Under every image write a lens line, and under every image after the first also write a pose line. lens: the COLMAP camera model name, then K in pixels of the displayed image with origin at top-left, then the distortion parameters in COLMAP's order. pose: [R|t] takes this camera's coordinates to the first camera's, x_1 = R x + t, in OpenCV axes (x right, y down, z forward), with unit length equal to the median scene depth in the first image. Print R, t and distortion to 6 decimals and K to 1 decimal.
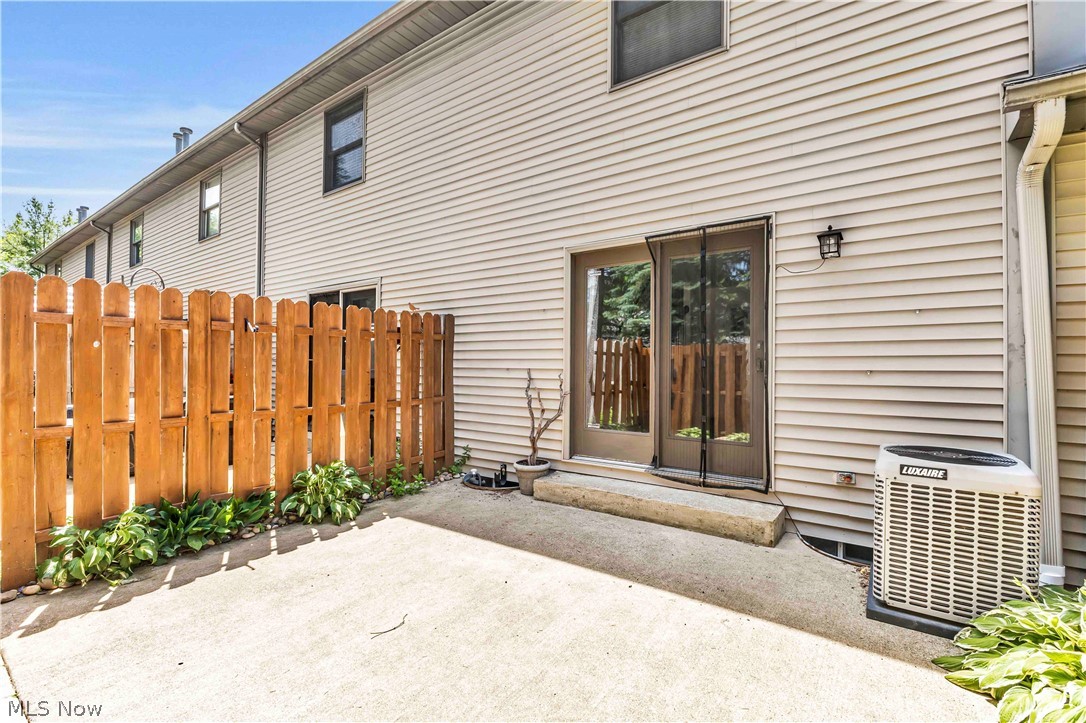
lens RADIAL K [[470.6, 0, 543.9], [0, 470.6, 356.8], [0, 0, 1]] dist [0.014062, -0.000276]
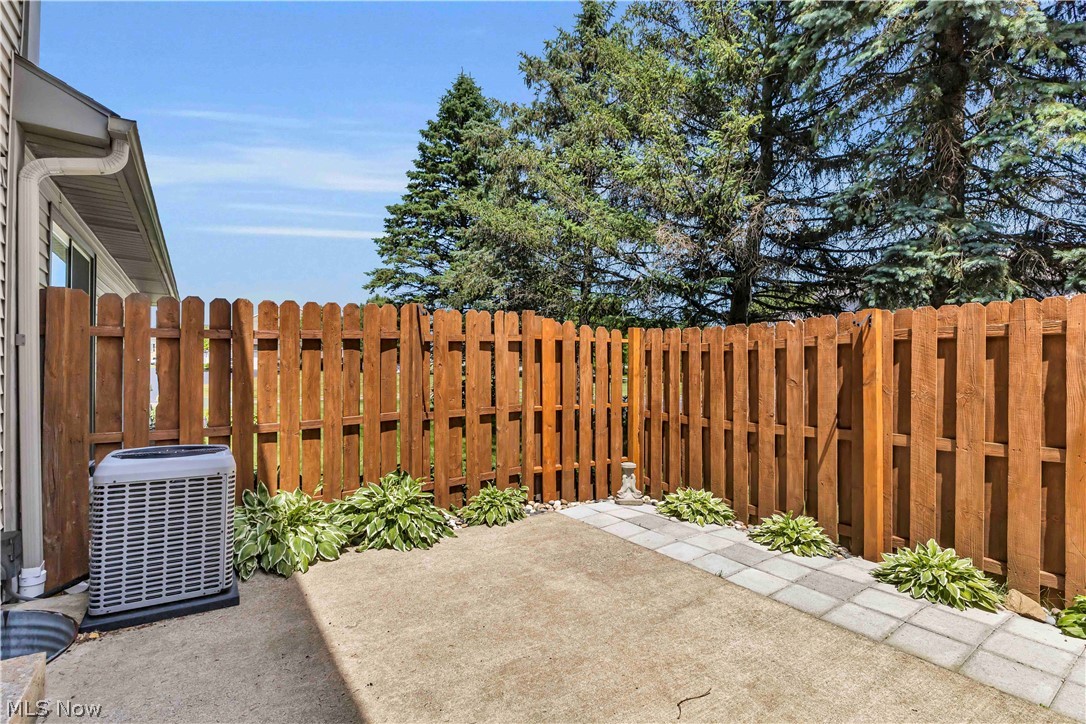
lens RADIAL K [[508.8, 0, 543.0], [0, 508.8, 362.0], [0, 0, 1]] dist [-0.001630, -0.000227]
pose [[-0.938410, -0.009925, 0.345382, -0.392796], [-0.020781, 0.999399, -0.027746, 0.019070], [-0.344899, -0.033214, -0.938052, 2.006527]]
